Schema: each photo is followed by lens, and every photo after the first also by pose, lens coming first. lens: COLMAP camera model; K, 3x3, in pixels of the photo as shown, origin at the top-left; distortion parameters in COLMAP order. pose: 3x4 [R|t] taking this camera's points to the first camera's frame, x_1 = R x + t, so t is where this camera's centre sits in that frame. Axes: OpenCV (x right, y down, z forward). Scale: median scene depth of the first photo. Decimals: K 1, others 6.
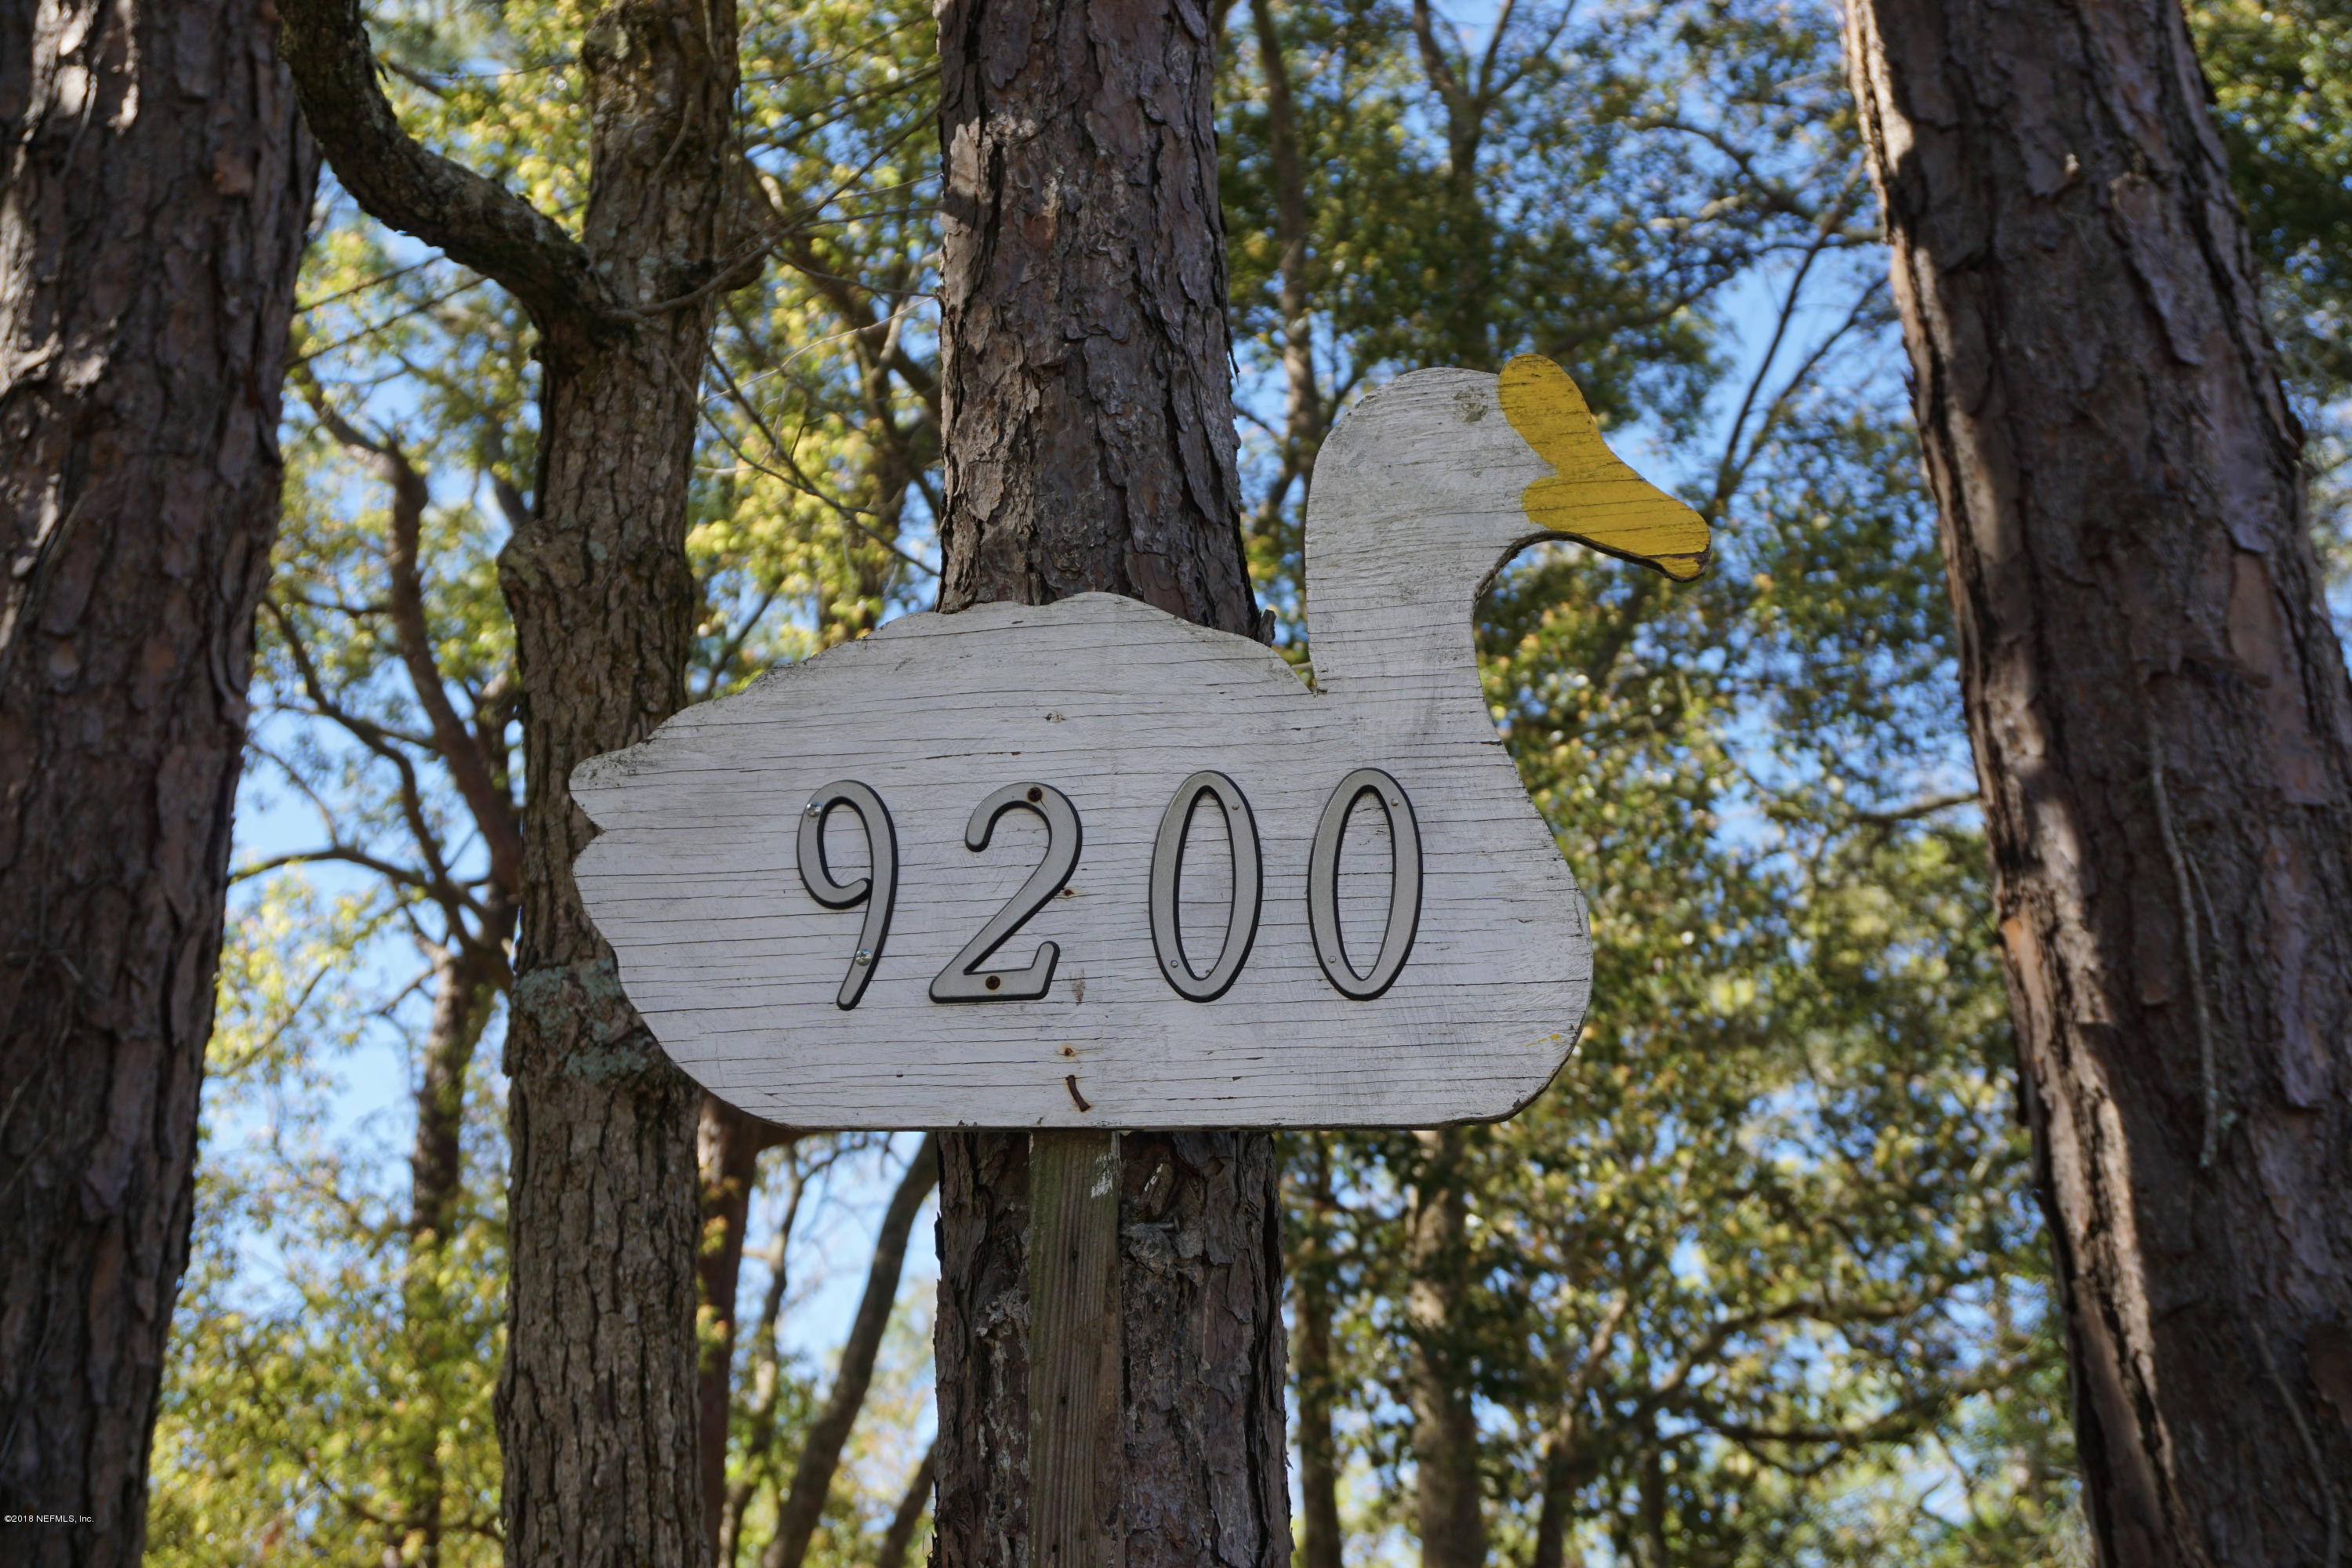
lens RADIAL K [[2847.6, 0, 1176.0], [0, 2847.6, 784.0], [0, 0, 1]] dist [0.010442, -0.006759]
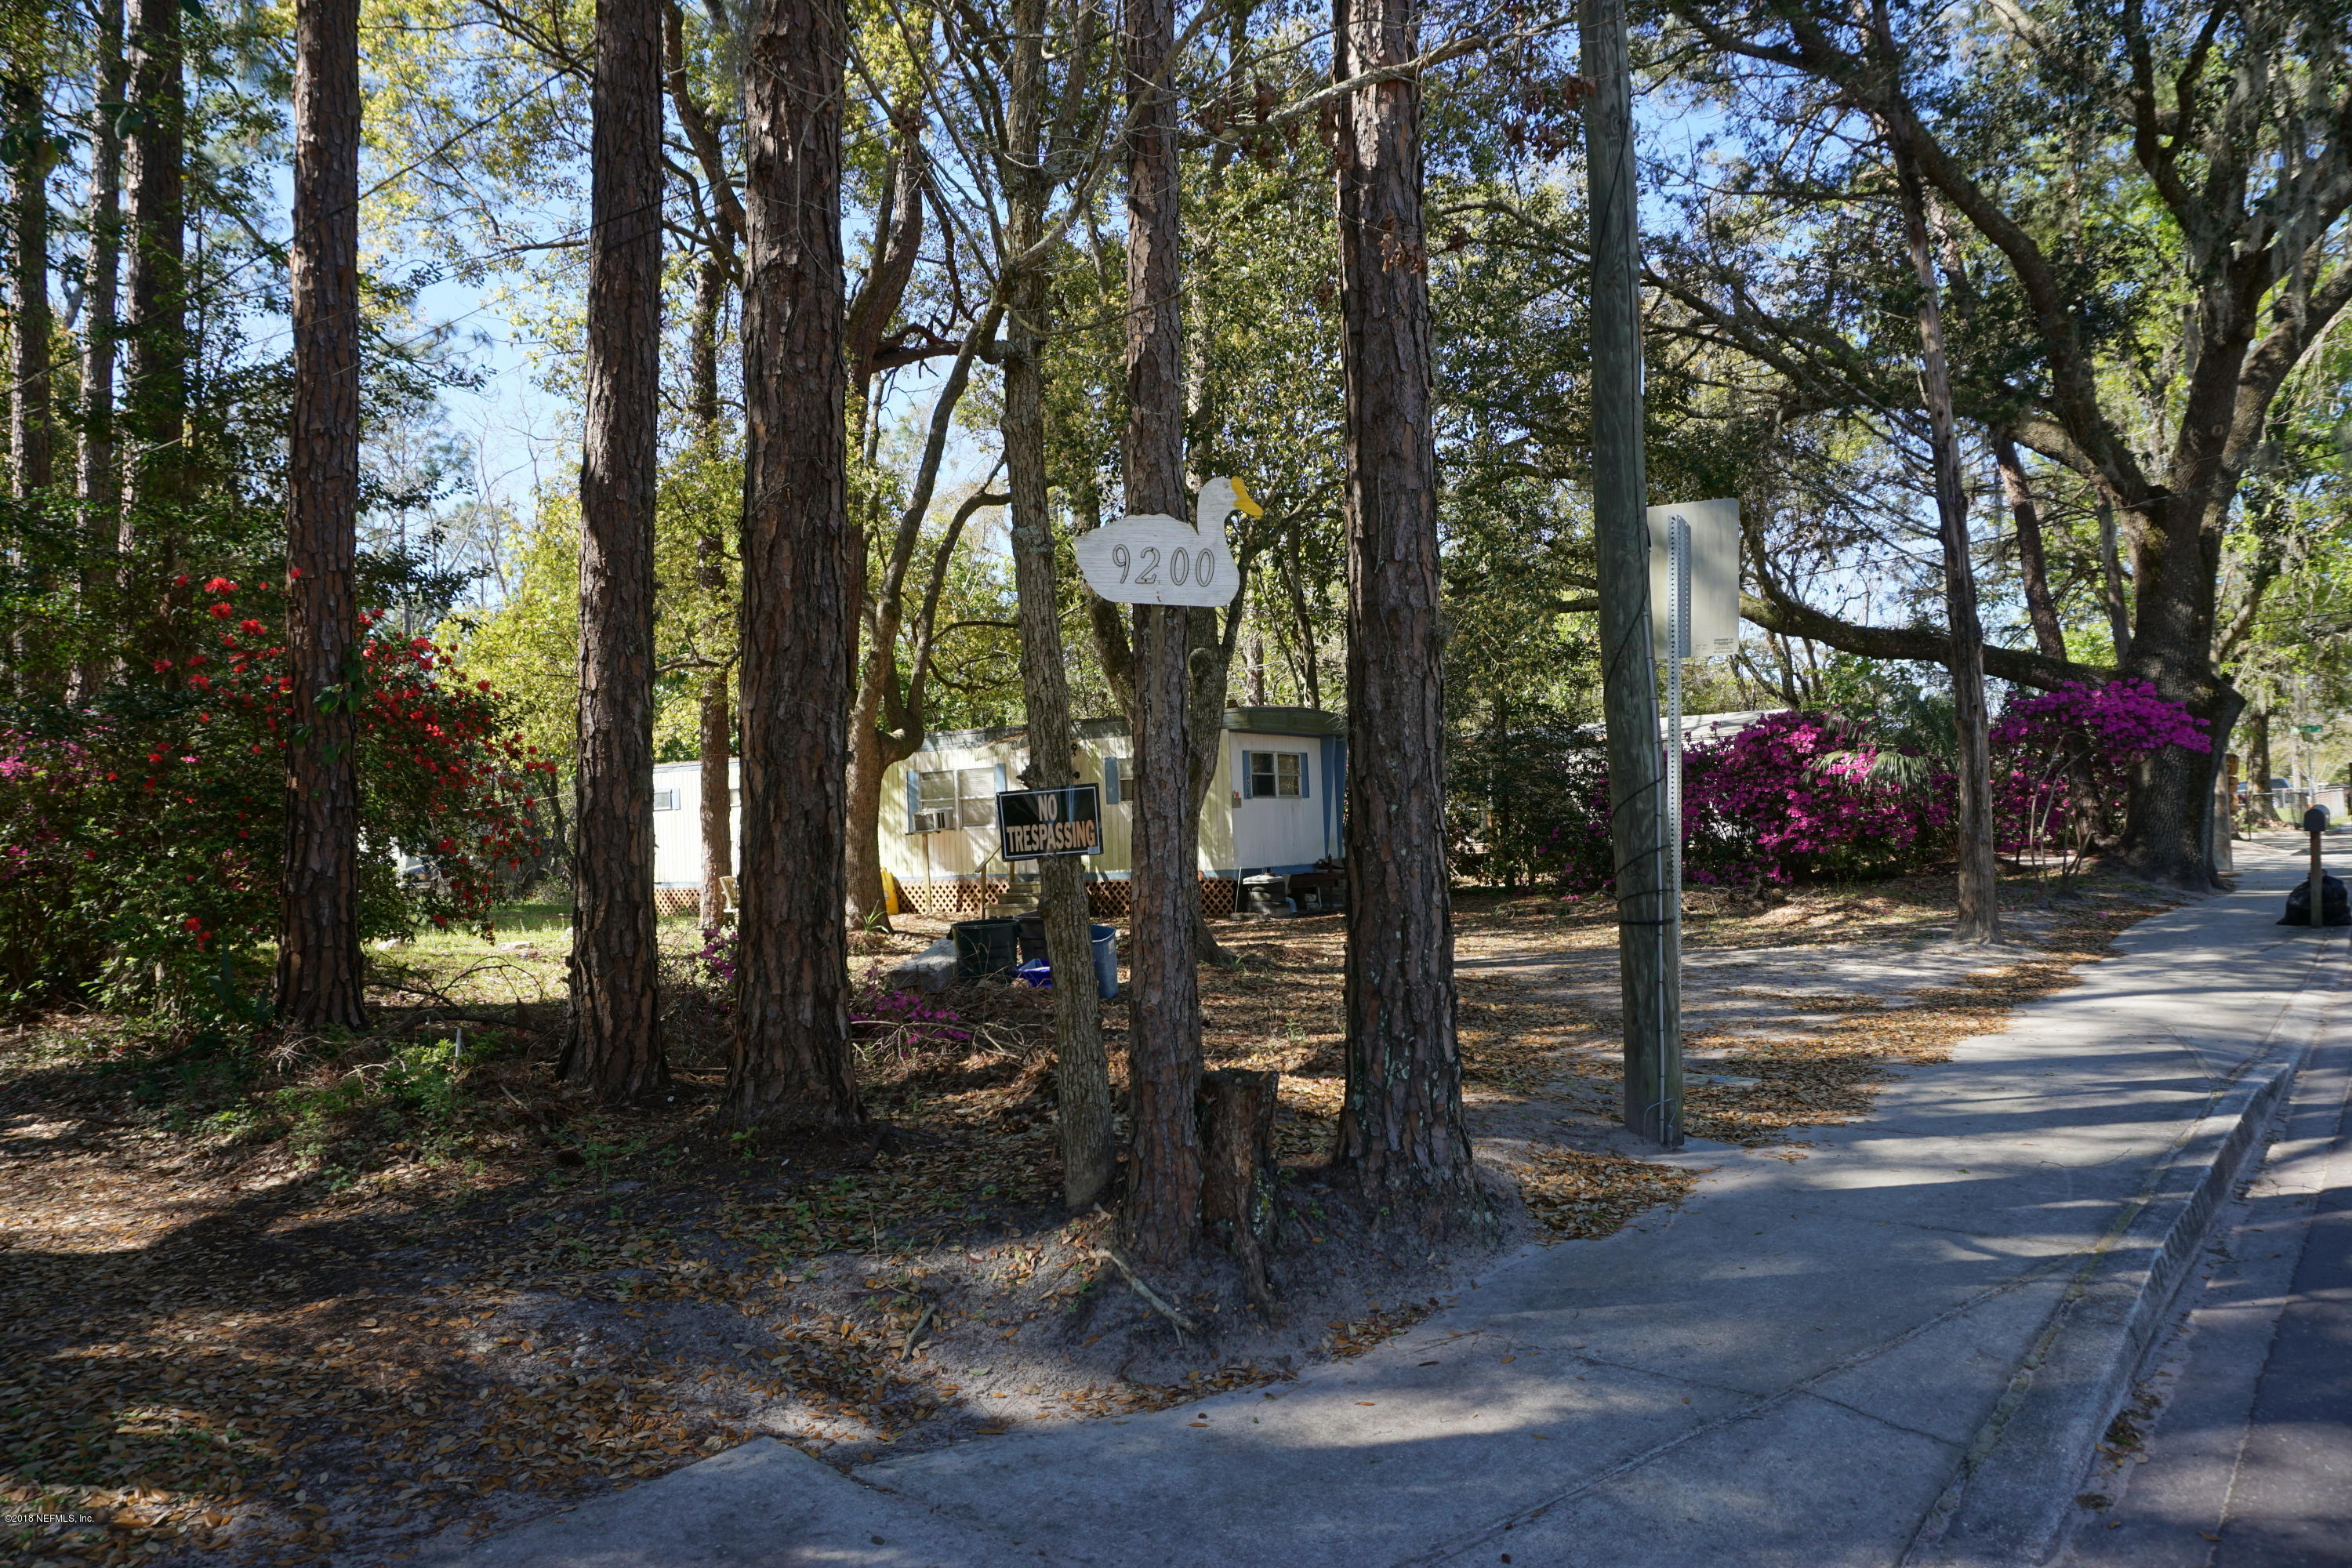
lens RADIAL K [[1581.5, 0, 1176.0], [0, 1581.5, 784.0], [0, 0, 1]] dist [-0.024715, 0.004731]
pose [[0.996448, 0.007547, 0.083870, -0.162117], [-0.040692, 0.915123, 0.401116, -0.522307], [-0.073725, -0.403105, 0.912179, -1.341072]]
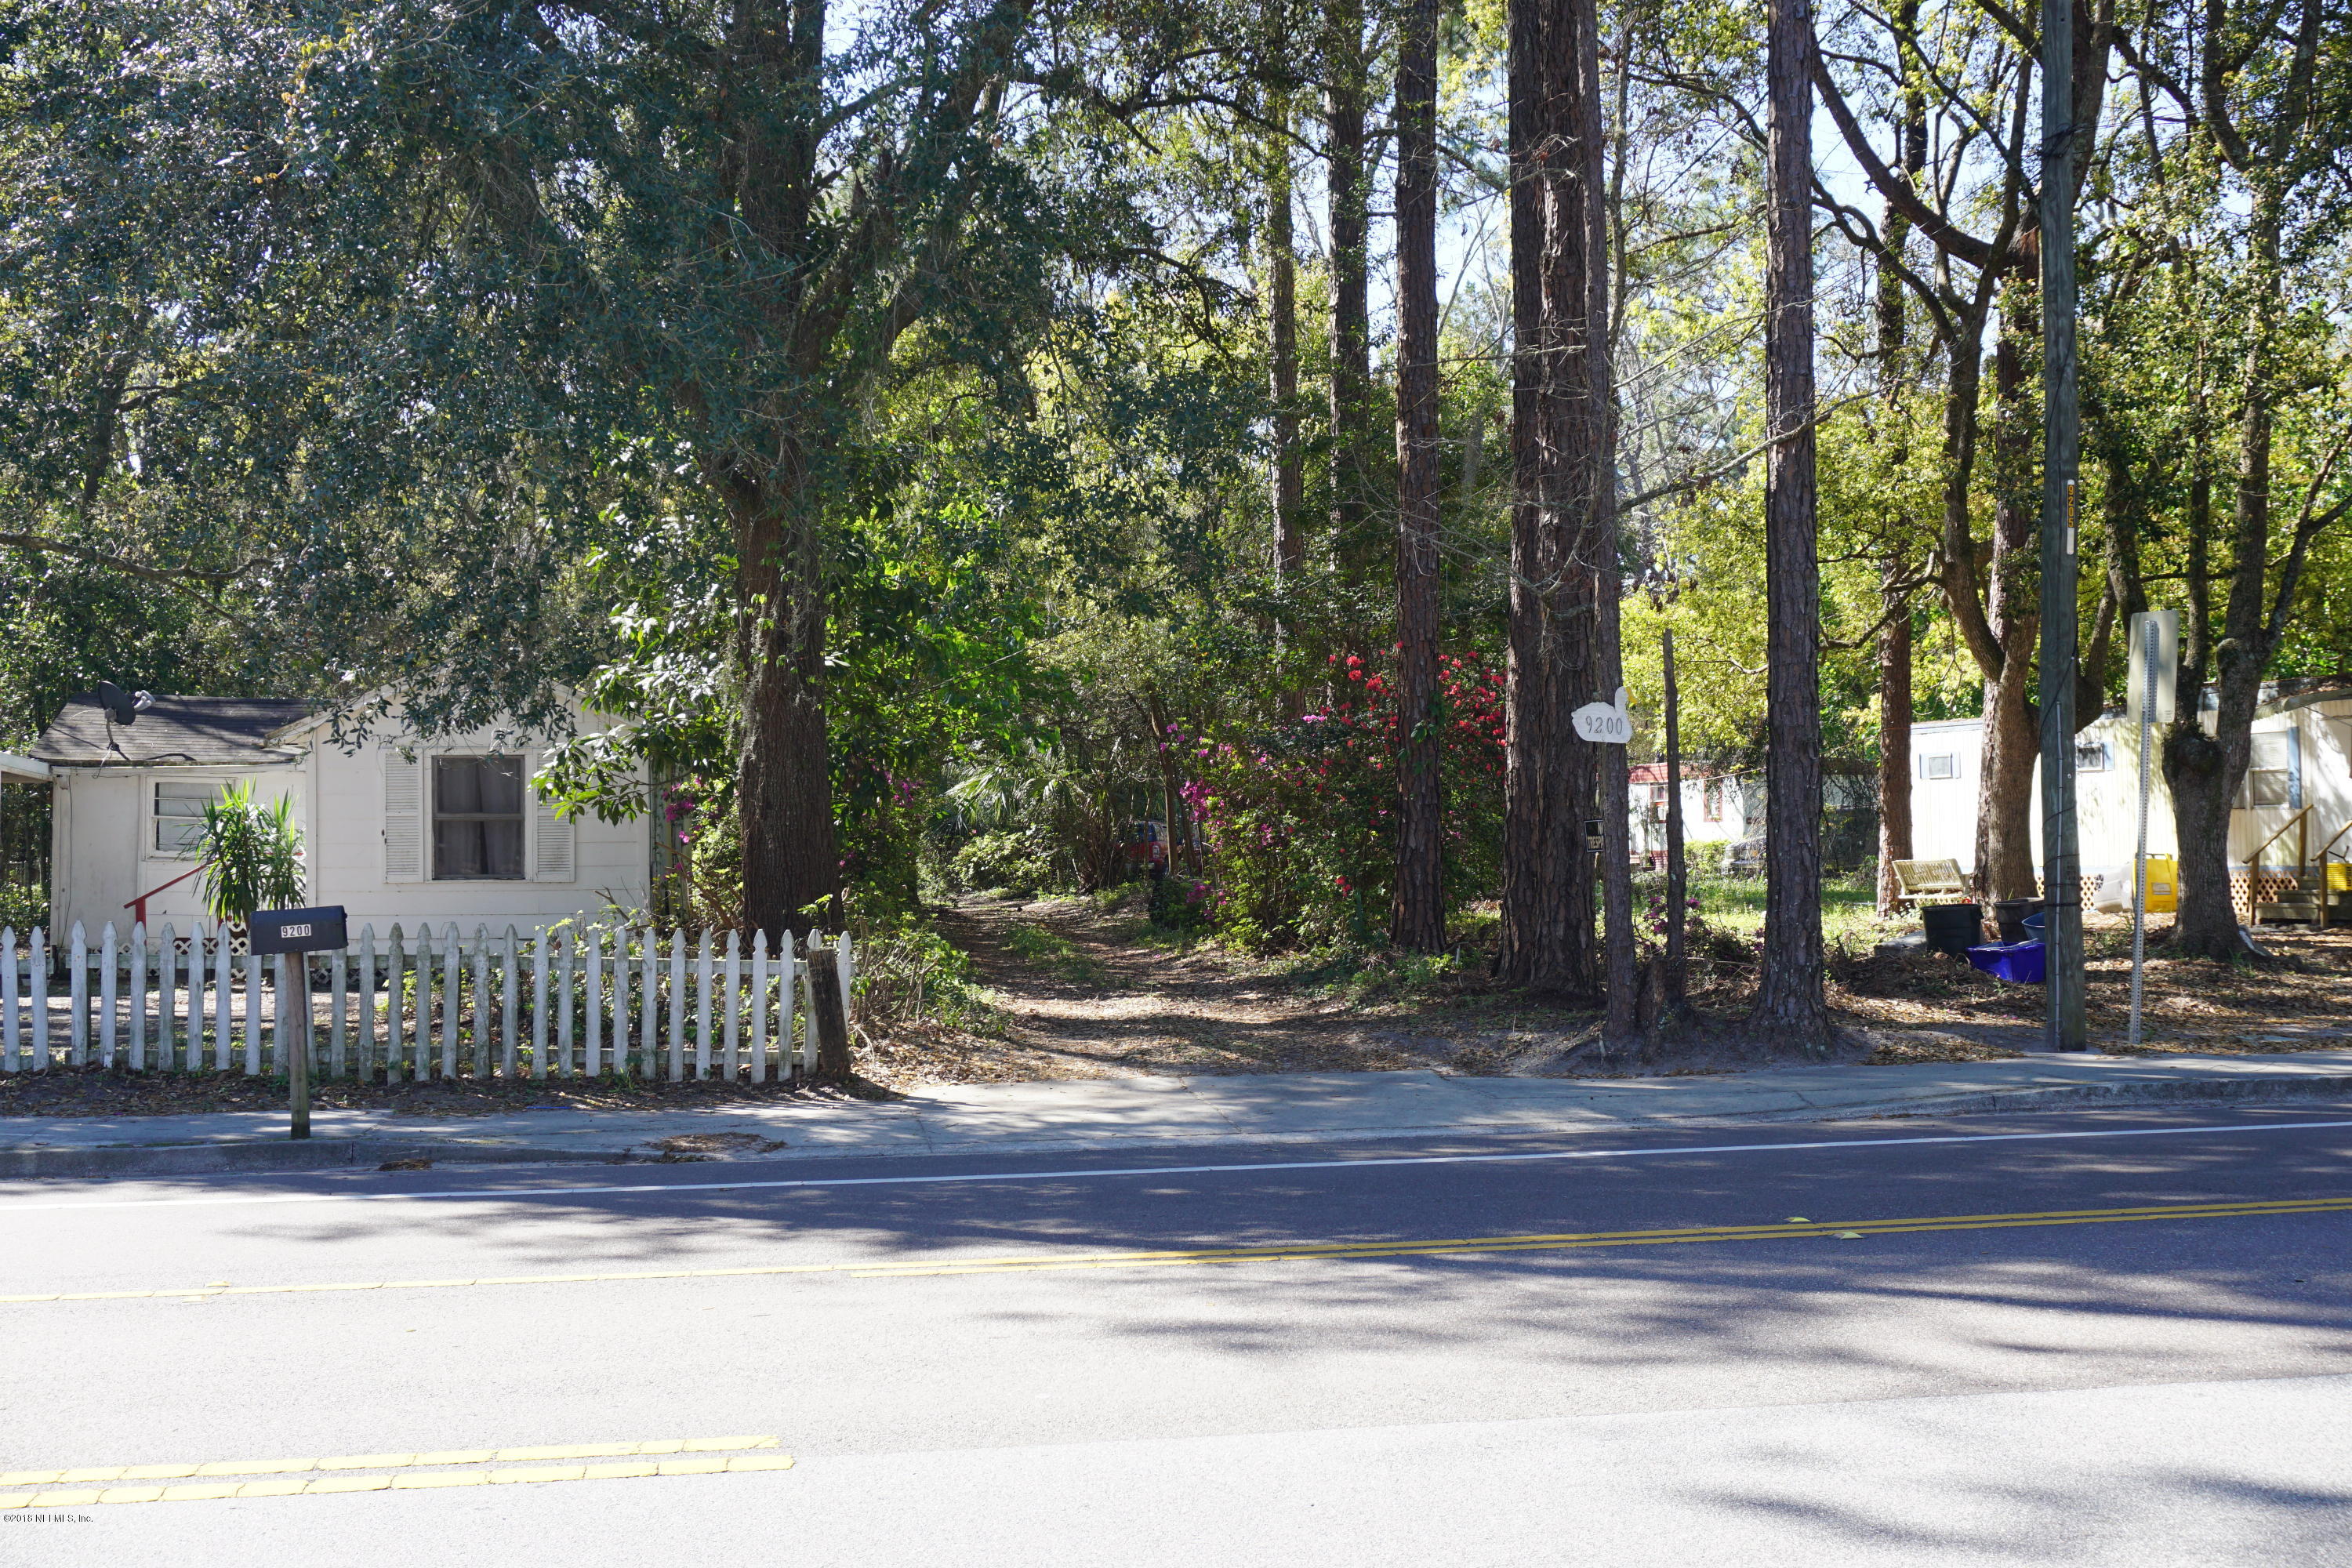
lens RADIAL K [[2847.6, 0, 1176.0], [0, 2847.6, 784.0], [0, 0, 1]] dist [0.010442, -0.006759]
pose [[0.811606, 0.012470, -0.584072, 3.726206], [0.242175, 0.902643, 0.355790, -2.993335], [0.531645, -0.430209, 0.729571, -6.036830]]
